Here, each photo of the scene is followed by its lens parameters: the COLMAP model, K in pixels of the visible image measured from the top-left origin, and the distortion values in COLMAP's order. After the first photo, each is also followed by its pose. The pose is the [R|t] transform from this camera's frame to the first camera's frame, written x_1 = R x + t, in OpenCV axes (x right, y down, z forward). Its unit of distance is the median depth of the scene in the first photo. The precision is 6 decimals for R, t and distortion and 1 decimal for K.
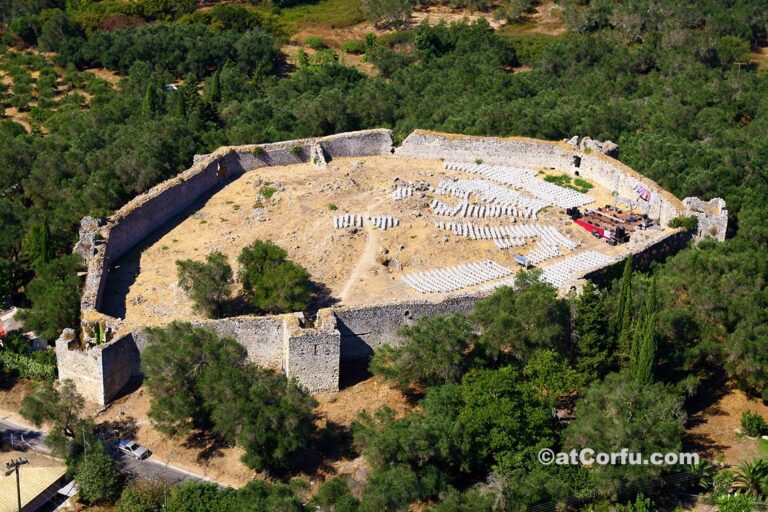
lens RADIAL K [[1318.4, 0, 384.0], [0, 1318.4, 256.0], [0, 0, 1]] dist [0.021411, 0.083323]
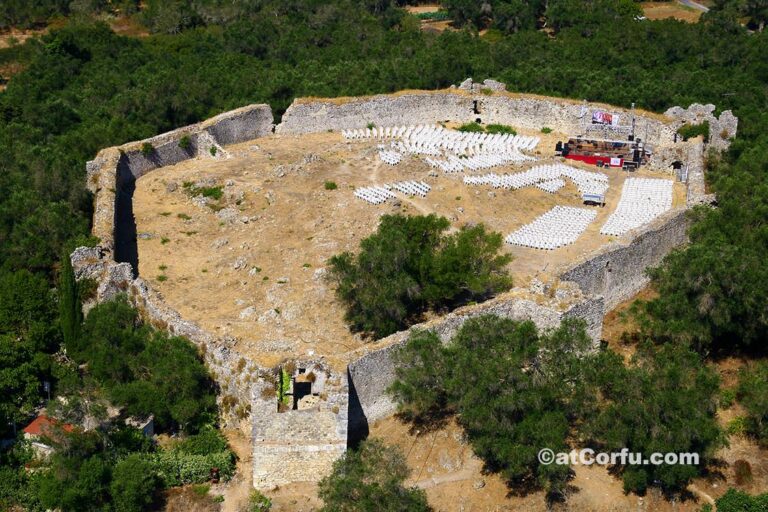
lens RADIAL K [[1318.4, 0, 384.0], [0, 1318.4, 256.0], [0, 0, 1]] dist [0.021411, 0.083323]
pose [[0.843845, -0.196562, 0.499289, -0.354004], [0.221459, 0.975122, 0.009604, 0.001556], [-0.488756, 0.102468, 0.866382, 0.291734]]
